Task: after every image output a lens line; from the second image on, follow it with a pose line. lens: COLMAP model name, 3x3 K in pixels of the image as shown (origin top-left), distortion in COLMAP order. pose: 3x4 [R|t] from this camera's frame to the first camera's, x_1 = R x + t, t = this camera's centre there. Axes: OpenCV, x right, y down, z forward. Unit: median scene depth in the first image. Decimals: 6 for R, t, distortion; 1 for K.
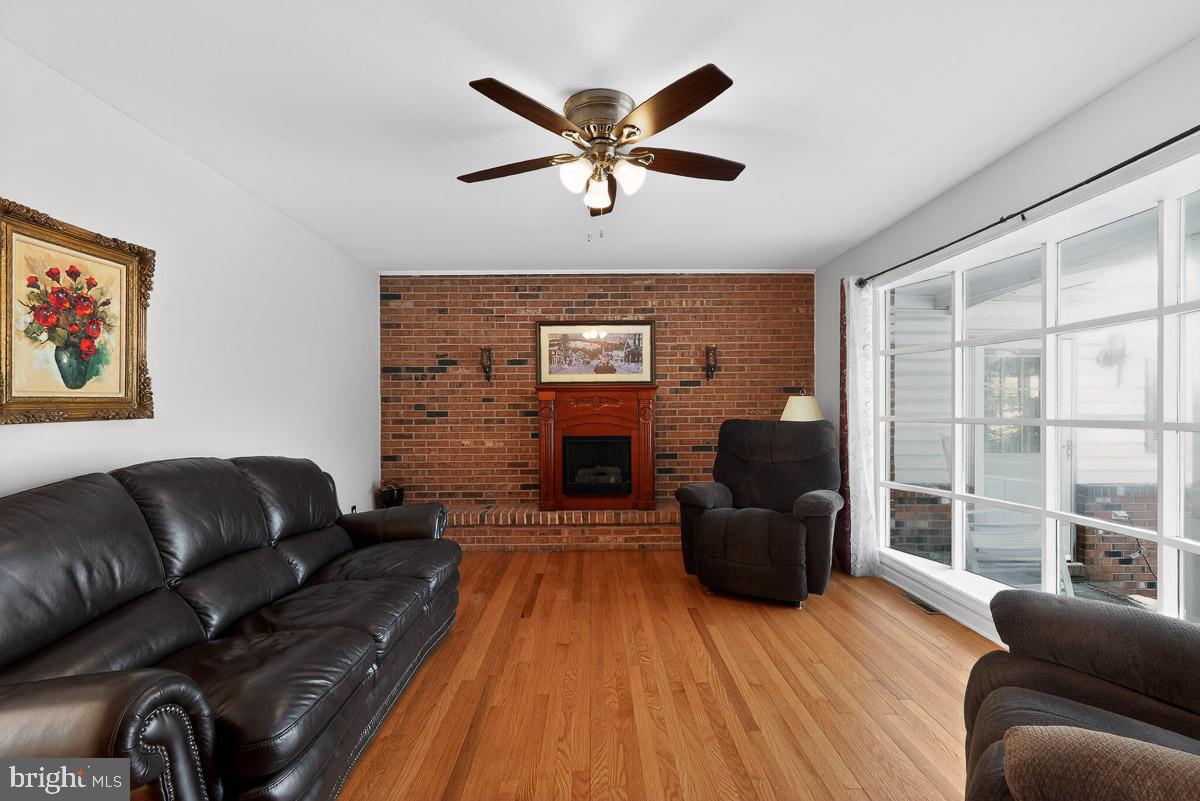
lens RADIAL K [[534.9, 0, 598.9], [0, 534.9, 405.8], [0, 0, 1]] dist [-0.000759, -0.000966]
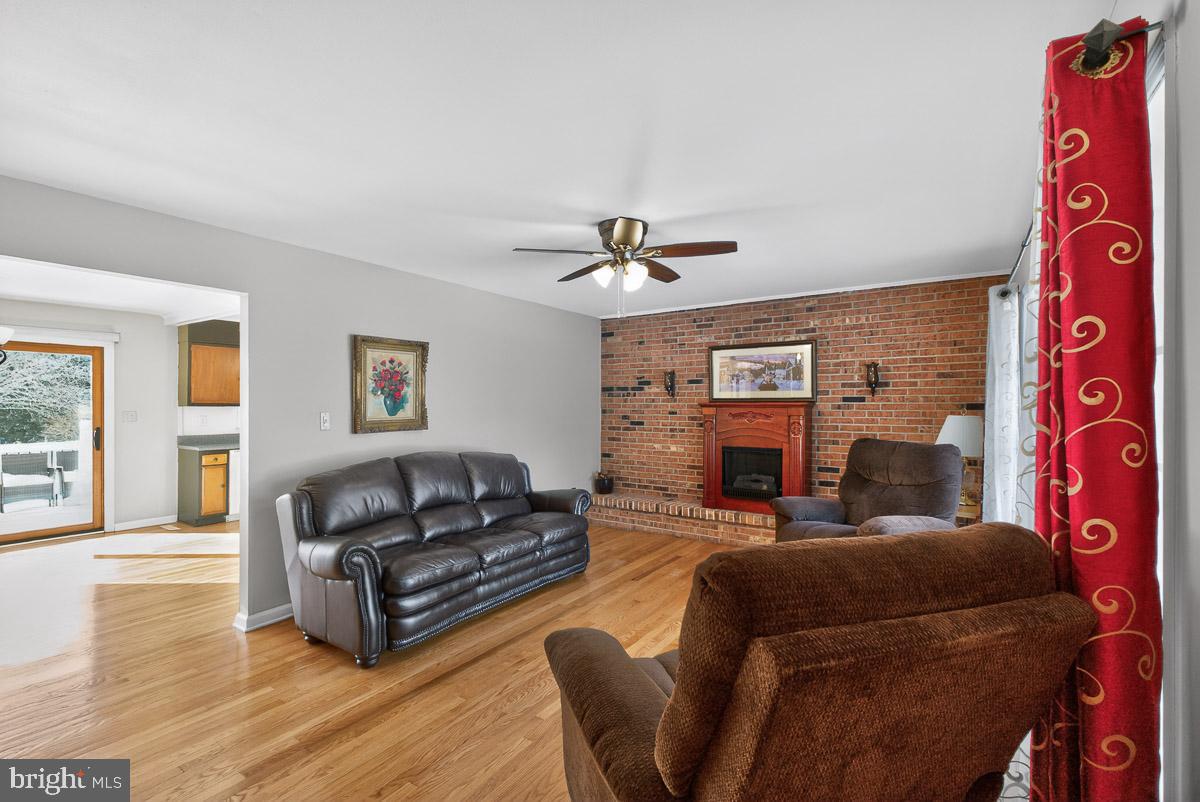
lens RADIAL K [[534.9, 0, 605.0], [0, 534.9, 399.5], [0, 0, 1]] dist [-0.000759, -0.000966]
pose [[0.819749, 0.001833, -0.572720, 0.386238], [-0.003221, 0.999994, -0.001410, -0.041099], [0.572714, 0.003001, 0.819750, -0.103414]]
